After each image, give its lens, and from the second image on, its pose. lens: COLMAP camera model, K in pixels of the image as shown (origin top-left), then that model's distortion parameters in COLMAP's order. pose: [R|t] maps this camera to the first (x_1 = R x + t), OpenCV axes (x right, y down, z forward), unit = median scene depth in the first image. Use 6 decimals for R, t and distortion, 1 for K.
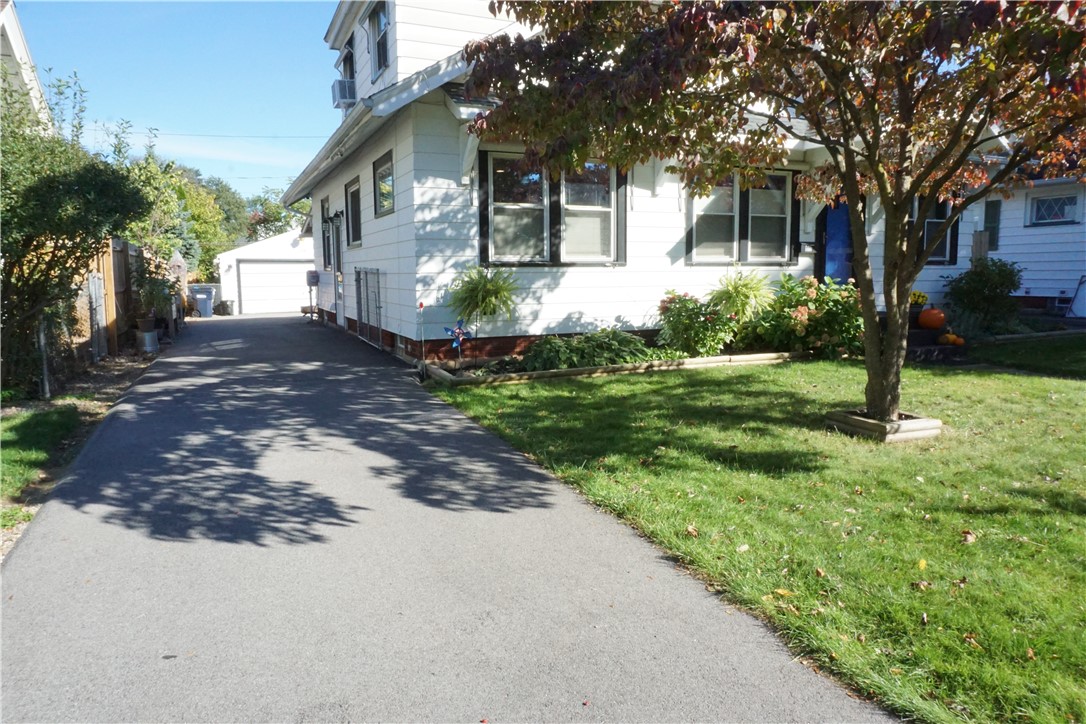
lens RADIAL K [[734.1, 0, 540.3], [0, 734.1, 354.8], [0, 0, 1]] dist [-0.002873, 0.003562]
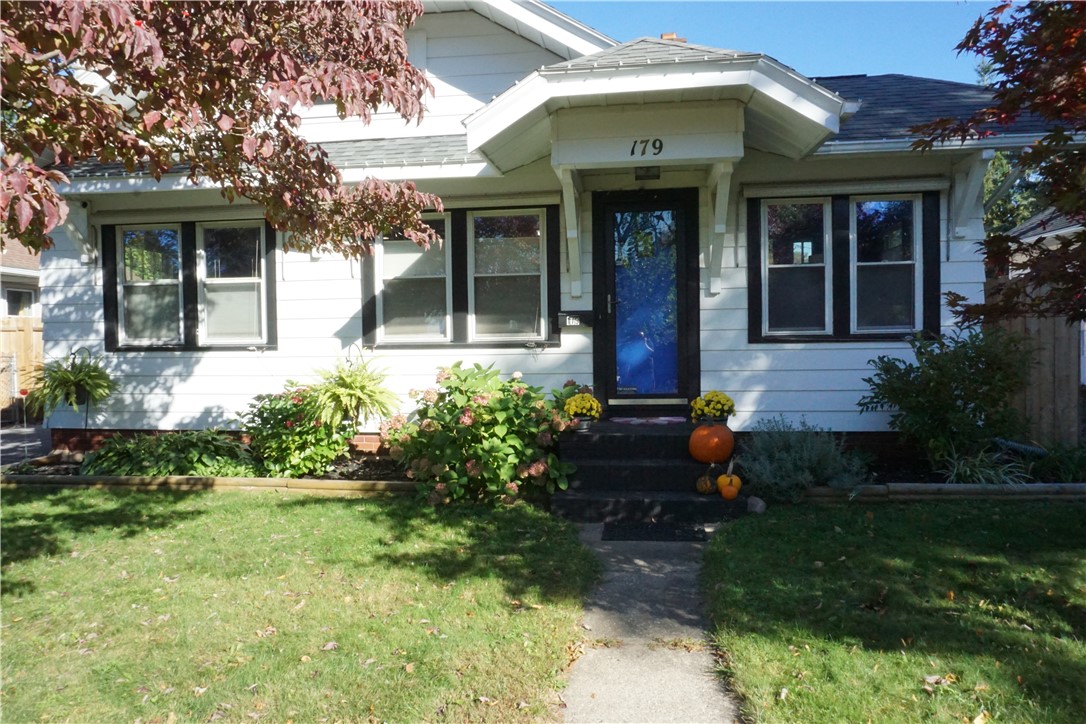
lens RADIAL K [[734.1, 0, 543.1], [0, 734.1, 368.3], [0, 0, 1]] dist [-0.002873, 0.003562]
pose [[0.823967, 0.017397, -0.566371, 0.841218], [-0.056134, 0.997118, -0.051037, -0.080968], [0.563851, 0.073845, 0.822568, 0.537680]]
